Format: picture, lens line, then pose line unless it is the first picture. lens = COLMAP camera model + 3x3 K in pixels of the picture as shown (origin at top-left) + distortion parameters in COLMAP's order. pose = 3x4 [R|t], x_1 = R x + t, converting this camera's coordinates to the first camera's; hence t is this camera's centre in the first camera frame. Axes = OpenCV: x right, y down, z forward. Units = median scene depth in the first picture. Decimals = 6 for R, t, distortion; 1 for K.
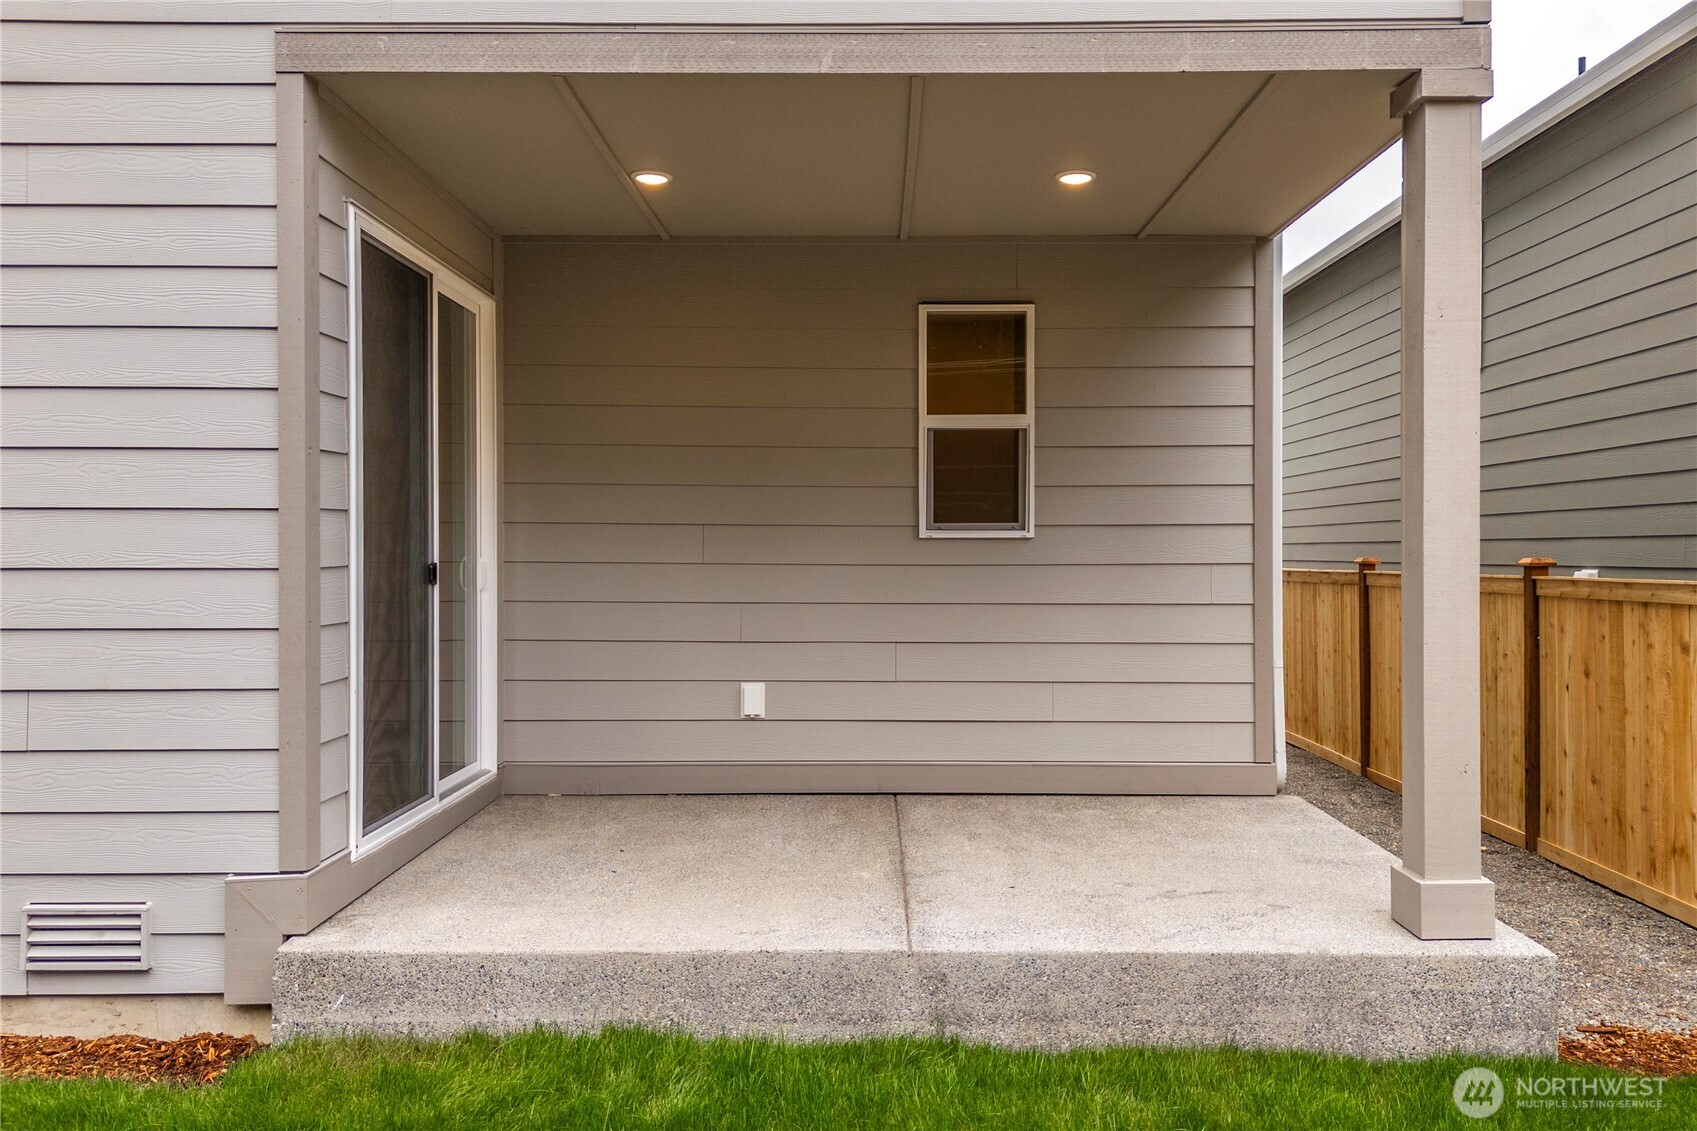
lens RADIAL K [[1267.8, 0, 854.5], [0, 1267.8, 554.9], [0, 0, 1]] dist [0.039429, -0.004404]
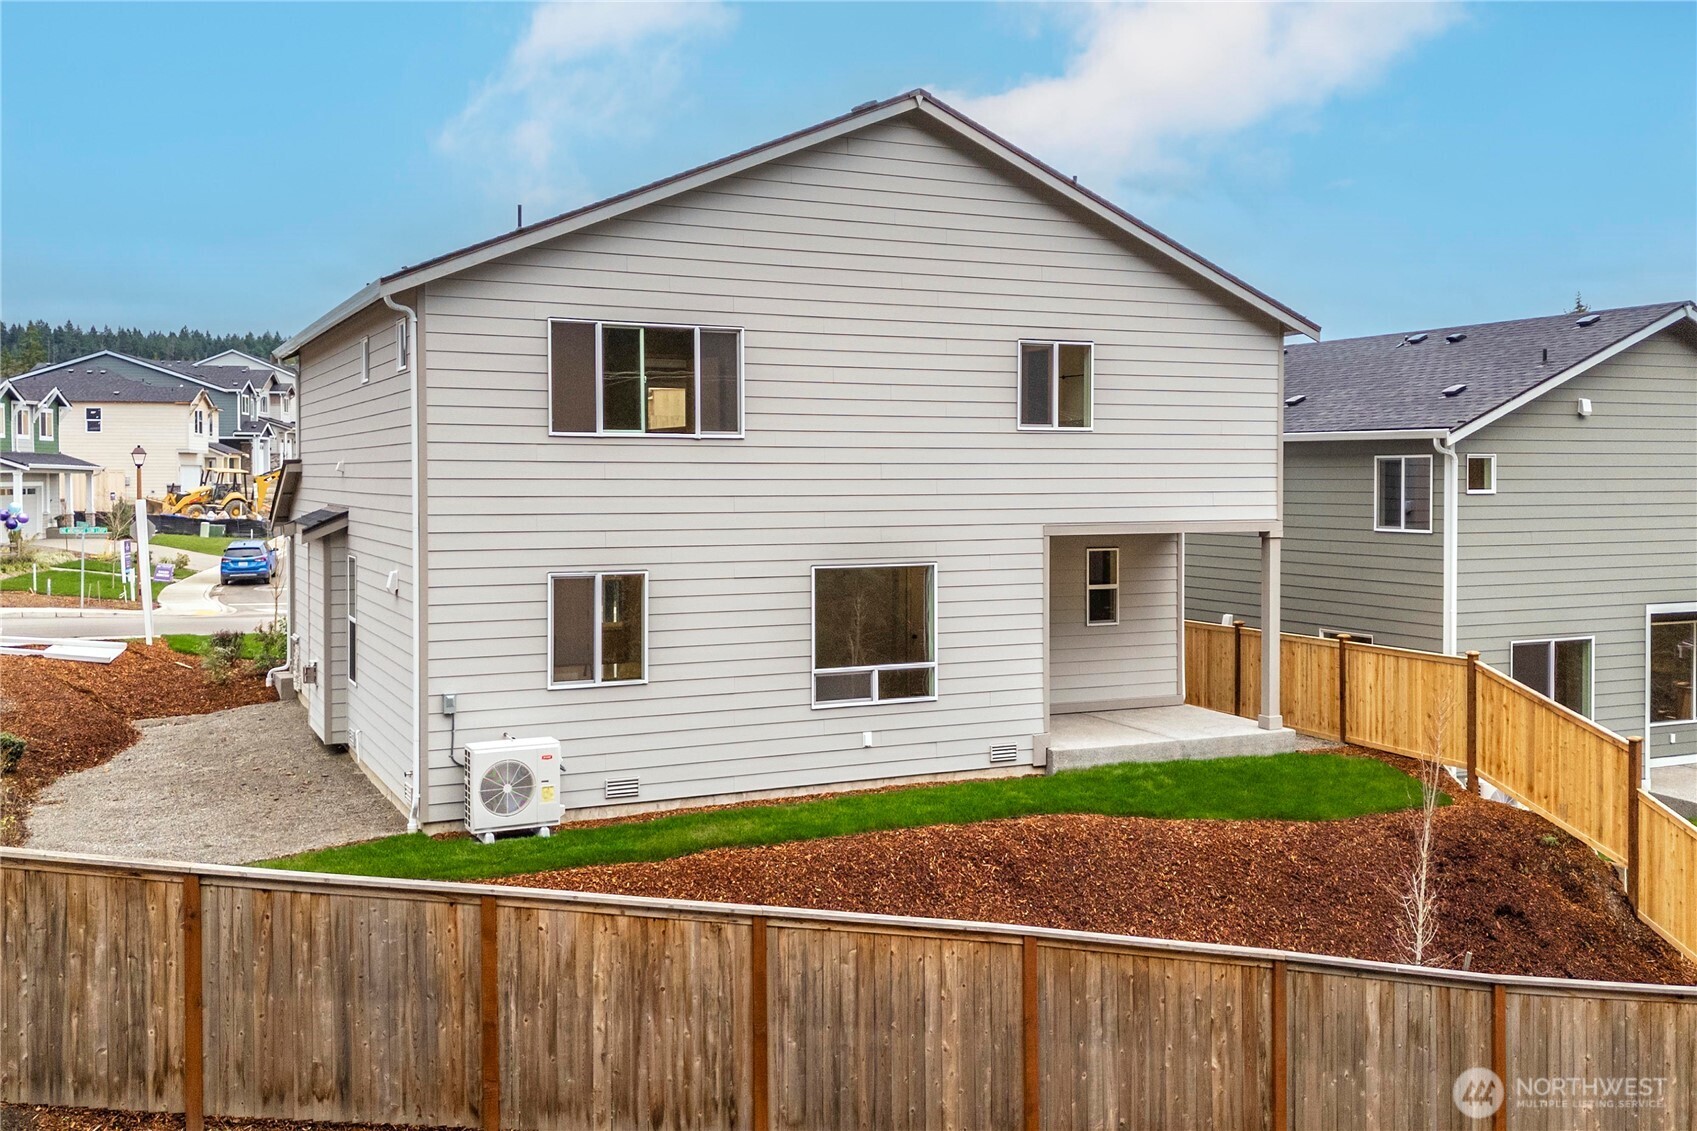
lens RADIAL K [[1592.4, 0, 809.6], [0, 1592.4, 484.0], [0, 0, 1]] dist [0.041321, 0.000000]
pose [[0.907717, -0.003851, 0.419566, -3.216925], [0.001117, 0.999977, 0.006760, -0.569355], [-0.419582, -0.005668, 0.907700, -3.241794]]
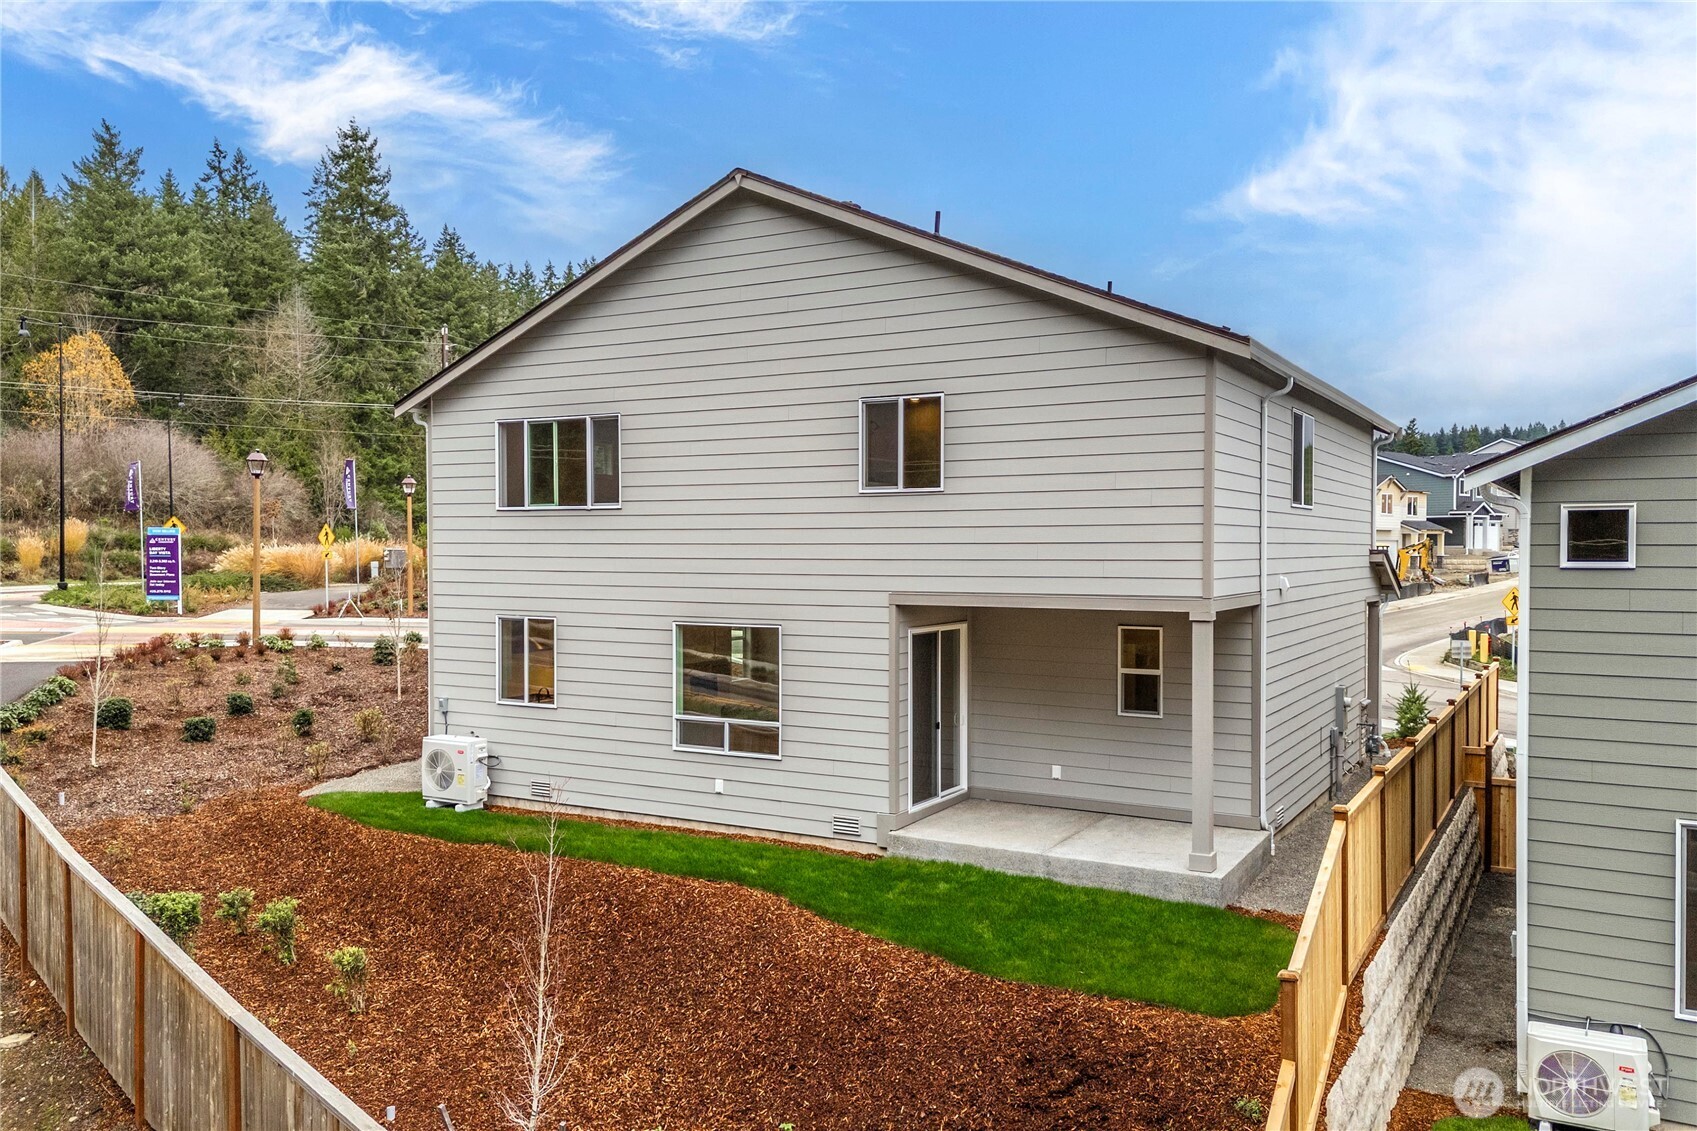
lens RADIAL K [[1267.8, 0, 841.9], [0, 1267.8, 563.0], [0, 0, 1]] dist [0.039429, -0.004404]
pose [[0.867210, 0.007941, -0.497879, 1.297260], [-0.002332, 0.999927, 0.011887, -0.539232], [0.497937, -0.009147, 0.867165, -2.325832]]
